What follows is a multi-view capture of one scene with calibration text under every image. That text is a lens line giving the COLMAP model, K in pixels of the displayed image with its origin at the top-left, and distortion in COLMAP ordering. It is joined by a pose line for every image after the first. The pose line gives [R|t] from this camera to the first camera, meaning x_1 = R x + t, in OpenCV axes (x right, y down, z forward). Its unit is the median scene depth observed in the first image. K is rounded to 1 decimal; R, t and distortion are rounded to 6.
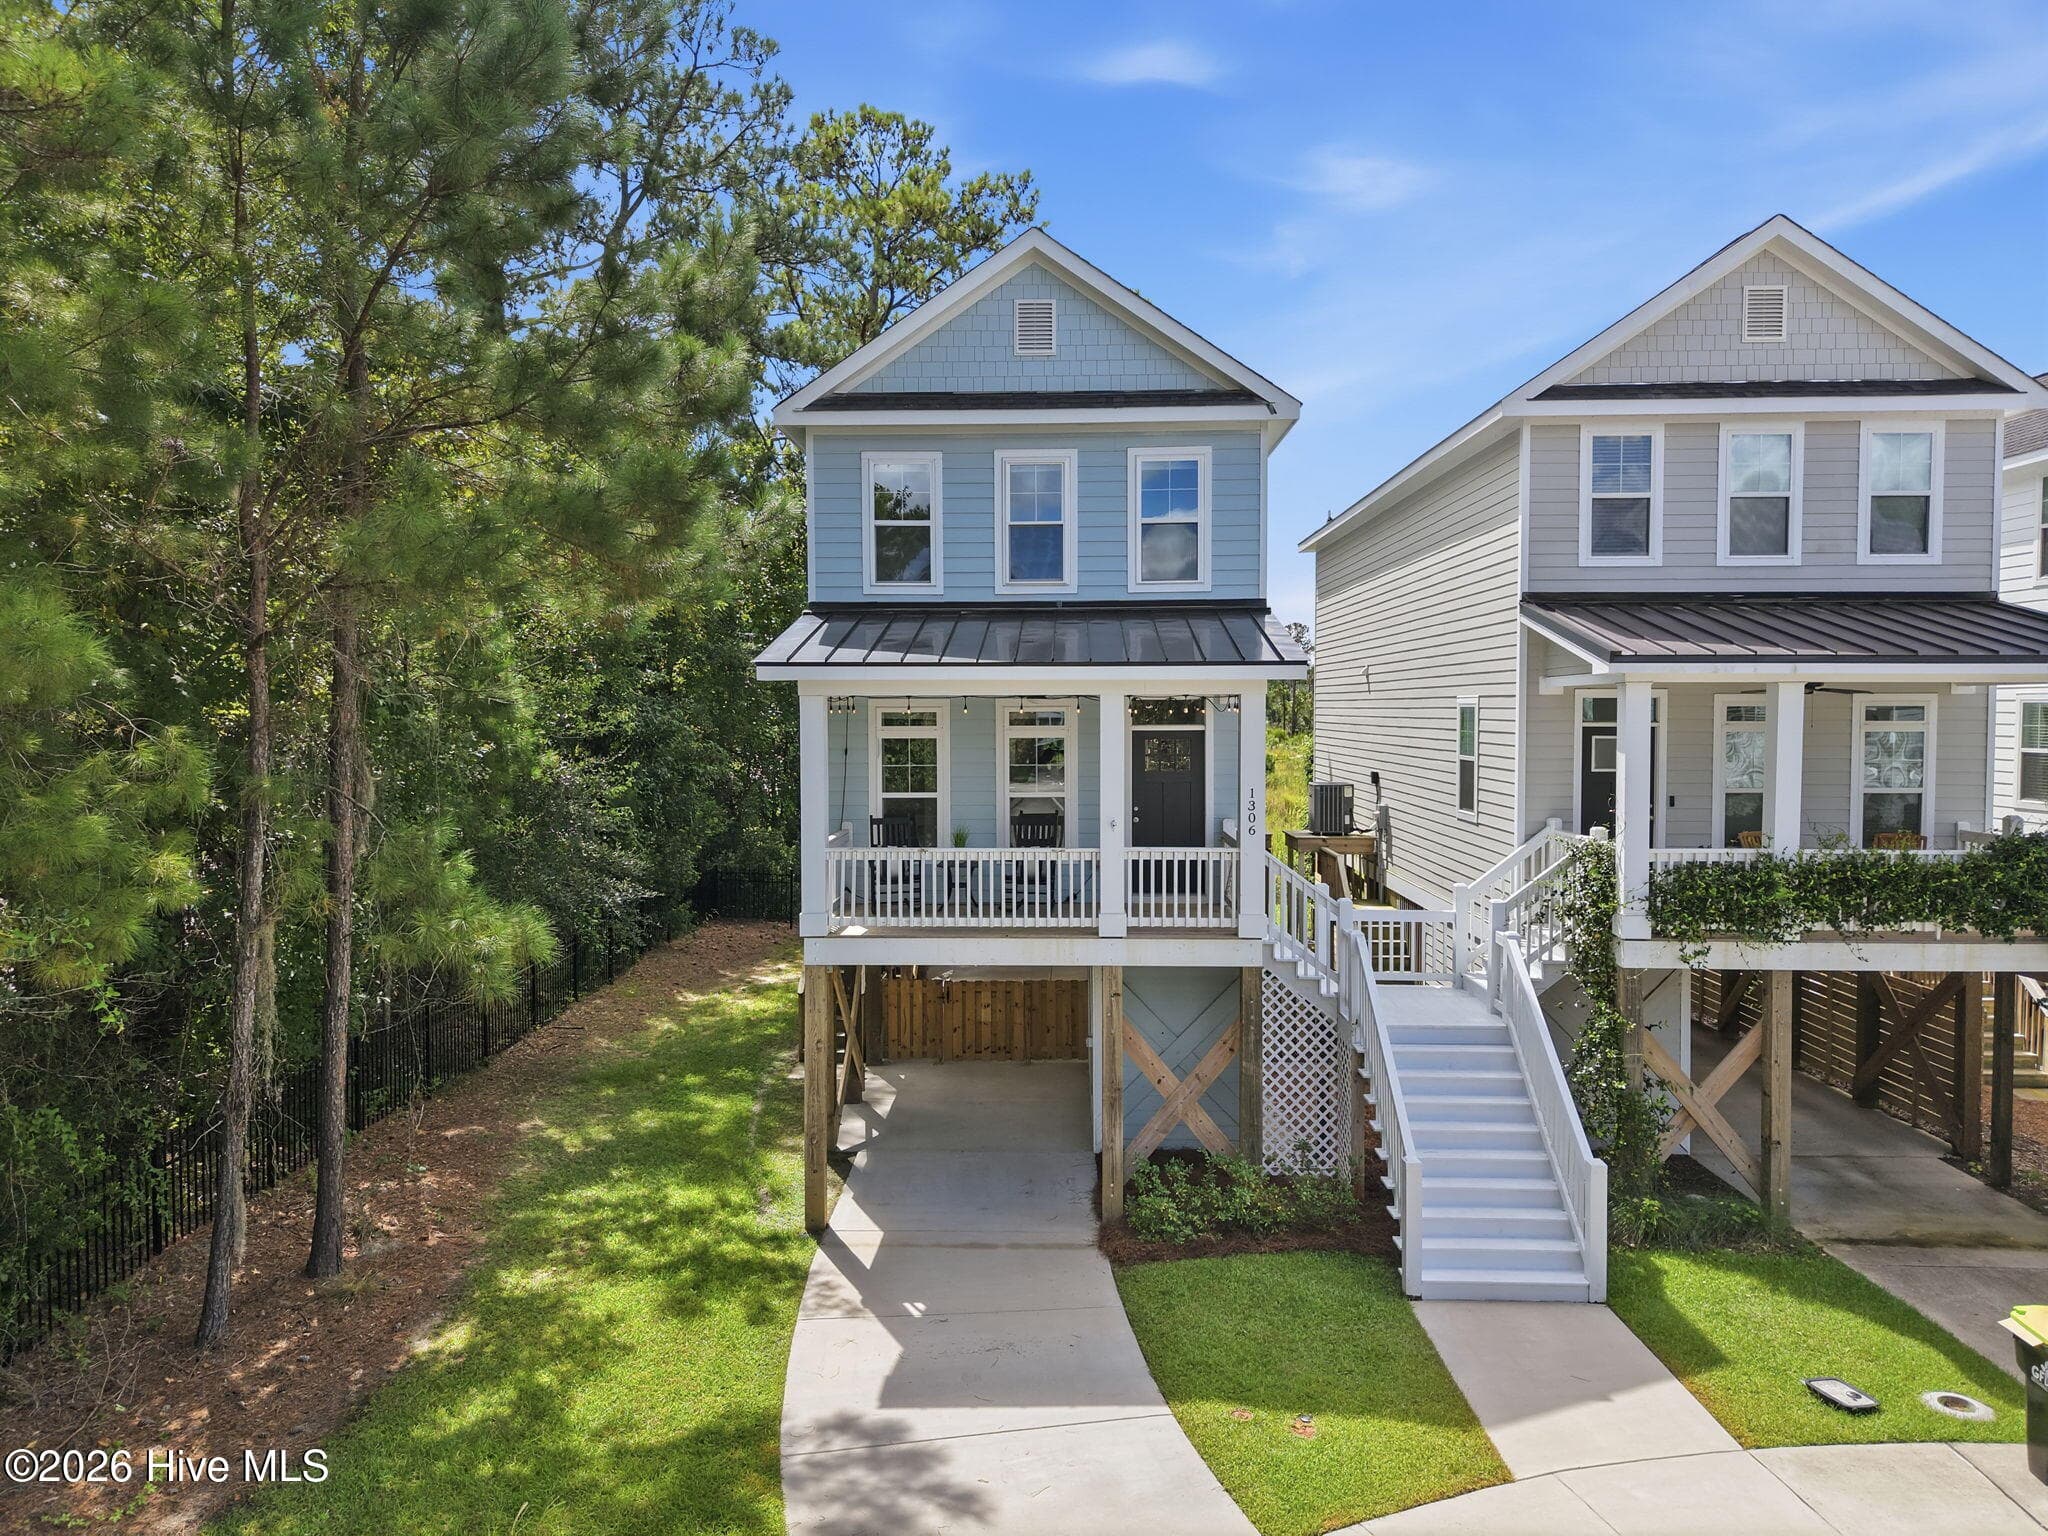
lens RADIAL K [[1381.9, 0, 1015.6], [0, 1381.9, 768.4], [0, 0, 1]] dist [0.050972, -0.055564]
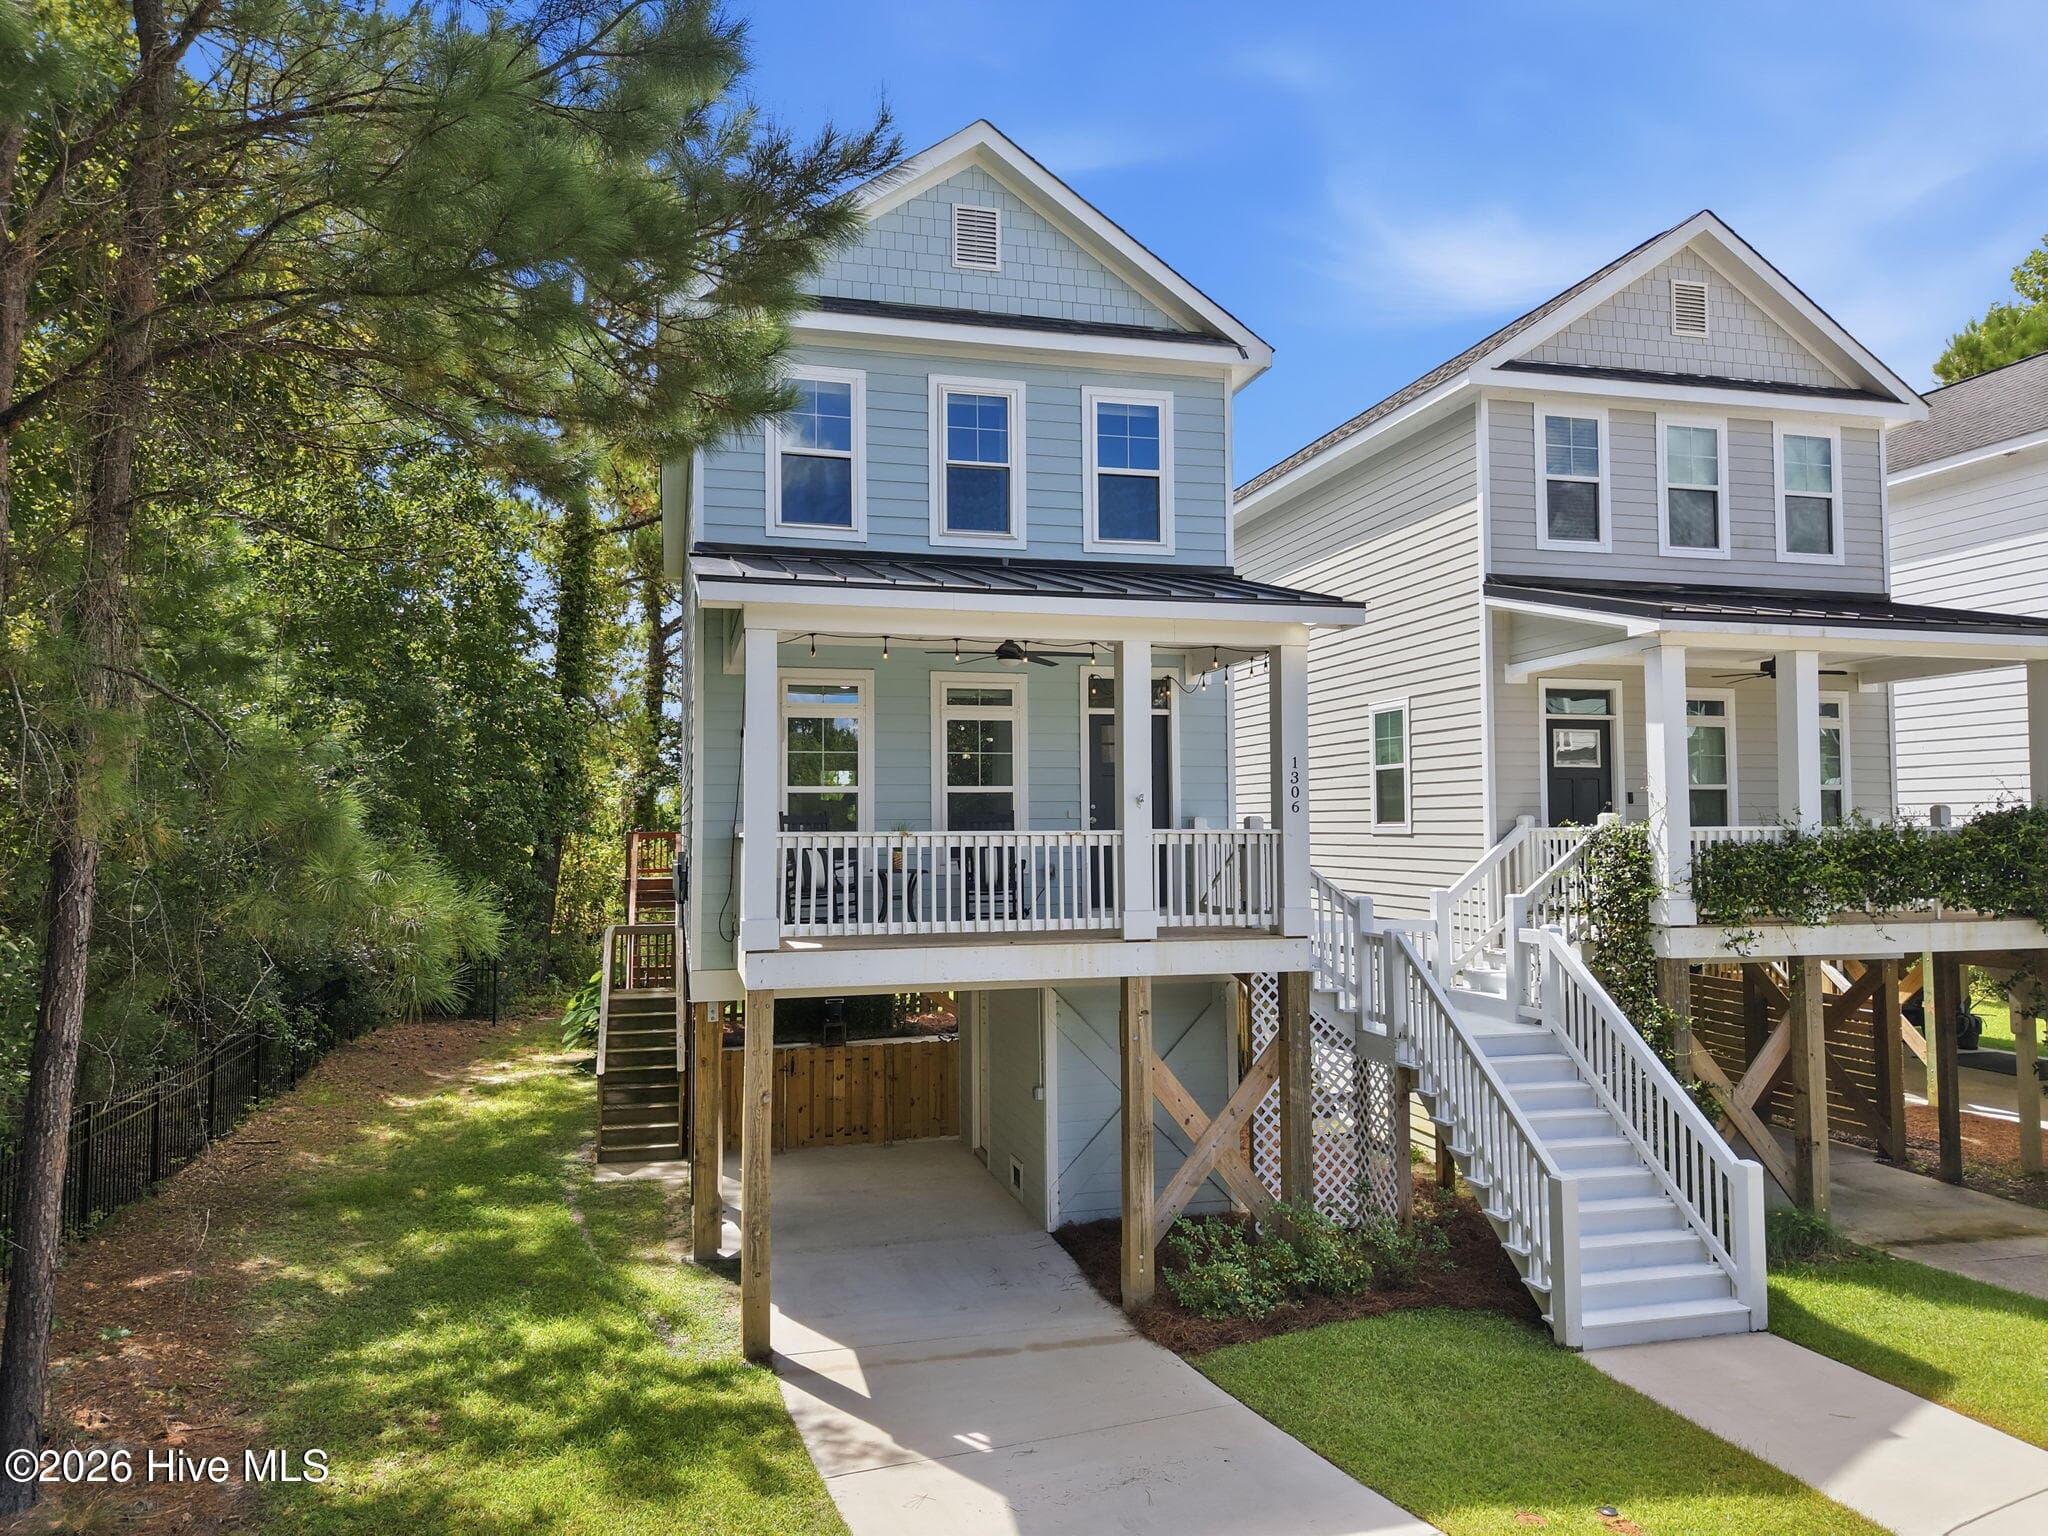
lens RADIAL K [[1380.0, 0, 1024.0], [0, 1380.0, 768.0], [0, 0, 1]] dist [0.031066, -0.023266]
pose [[0.958105, 0.010667, 0.286218, -0.215011], [0.014922, 0.996090, -0.087071, 0.086777], [-0.286027, 0.087694, 0.954200, 0.231343]]
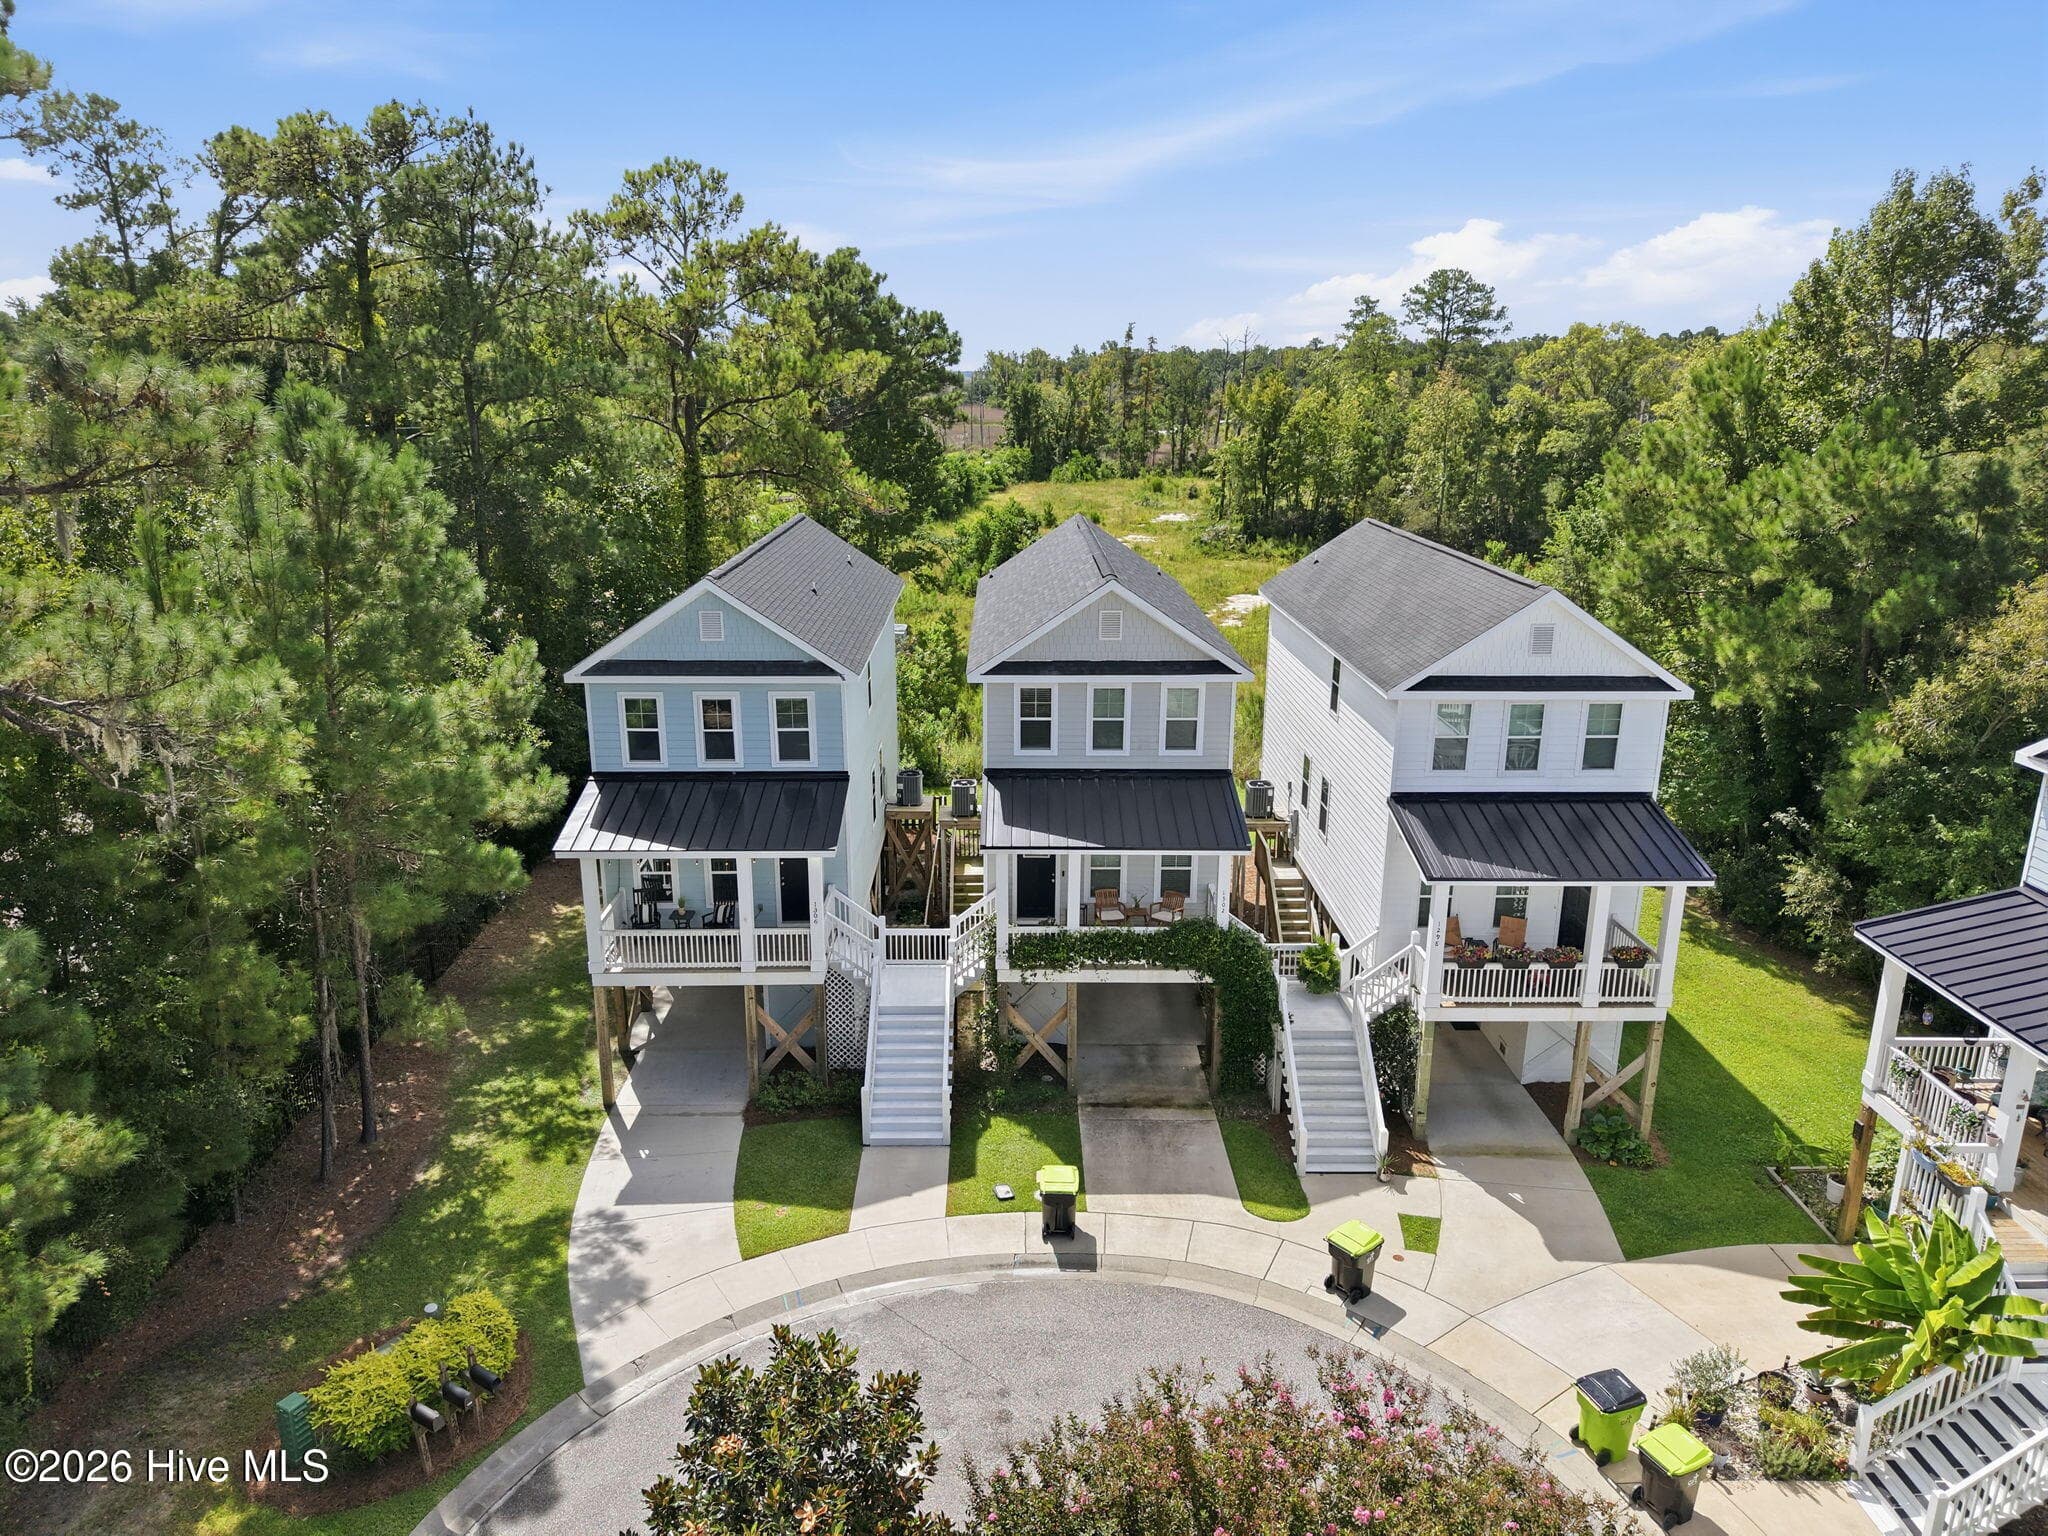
lens RADIAL K [[1381.9, 0, 1015.6], [0, 1381.9, 768.4], [0, 0, 1]] dist [0.050972, -0.055564]
pose [[0.998896, -0.006029, 0.046595, 0.352549], [-0.005012, 0.972404, 0.233251, -0.612663], [-0.046715, -0.233227, 0.971300, -0.874211]]
